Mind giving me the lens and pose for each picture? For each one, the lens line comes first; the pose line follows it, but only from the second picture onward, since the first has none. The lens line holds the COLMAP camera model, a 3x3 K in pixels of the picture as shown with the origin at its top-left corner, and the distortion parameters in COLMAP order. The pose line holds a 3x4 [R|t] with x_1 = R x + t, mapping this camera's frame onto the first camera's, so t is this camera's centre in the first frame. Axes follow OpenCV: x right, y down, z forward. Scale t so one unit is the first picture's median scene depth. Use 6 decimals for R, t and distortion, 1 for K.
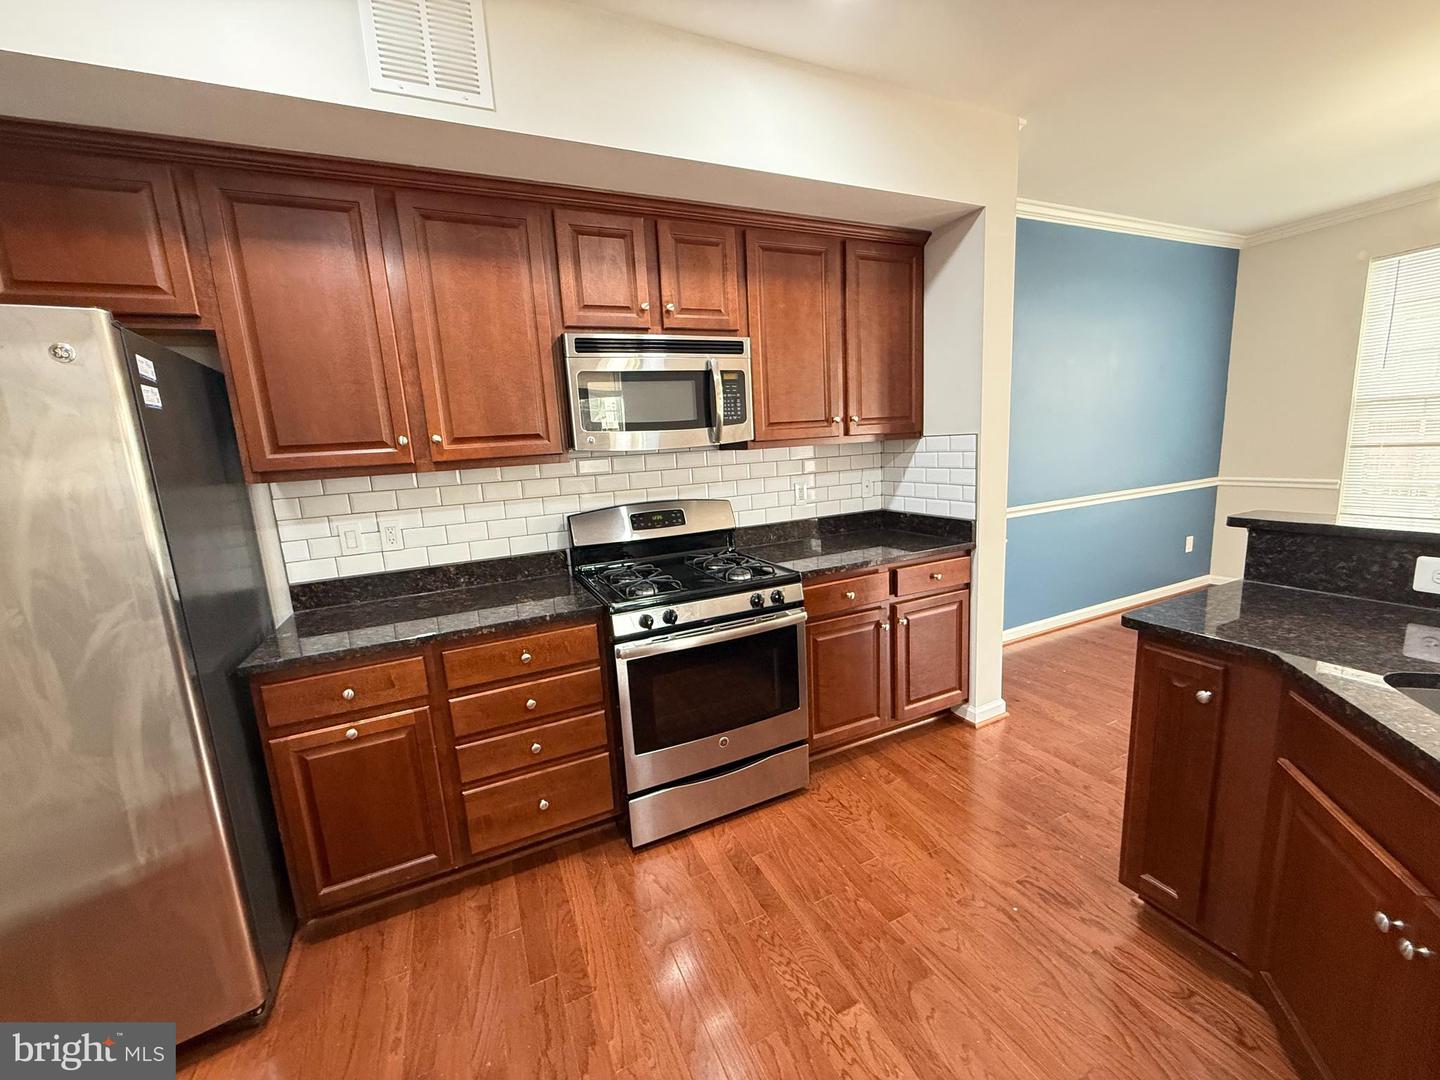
lens RADIAL K [[573.1, 0, 716.6], [0, 573.1, 540.3], [0, 0, 1]] dist [0.000087, 0.000385]
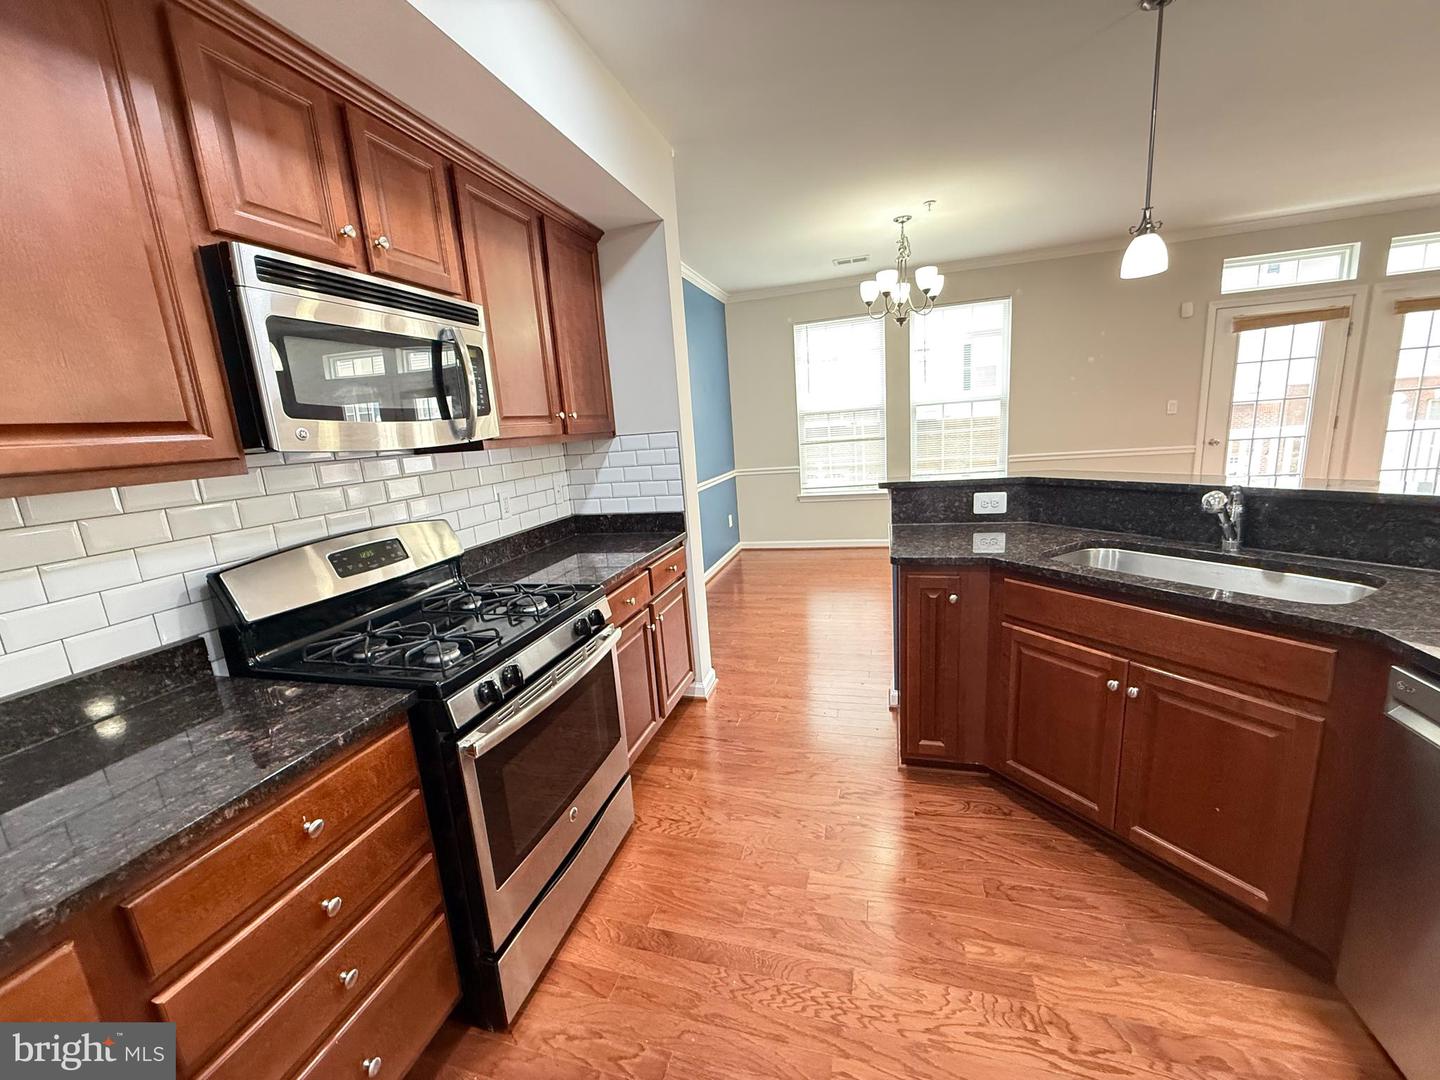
lens RADIAL K [[573.1, 0, 717.0], [0, 573.1, 540.5], [0, 0, 1]] dist [0.000087, 0.000385]
pose [[0.659575, -0.140266, 0.738435, -0.363848], [0.162553, 0.985803, 0.042061, -0.019008], [-0.733851, 0.092293, 0.673011, 0.273513]]
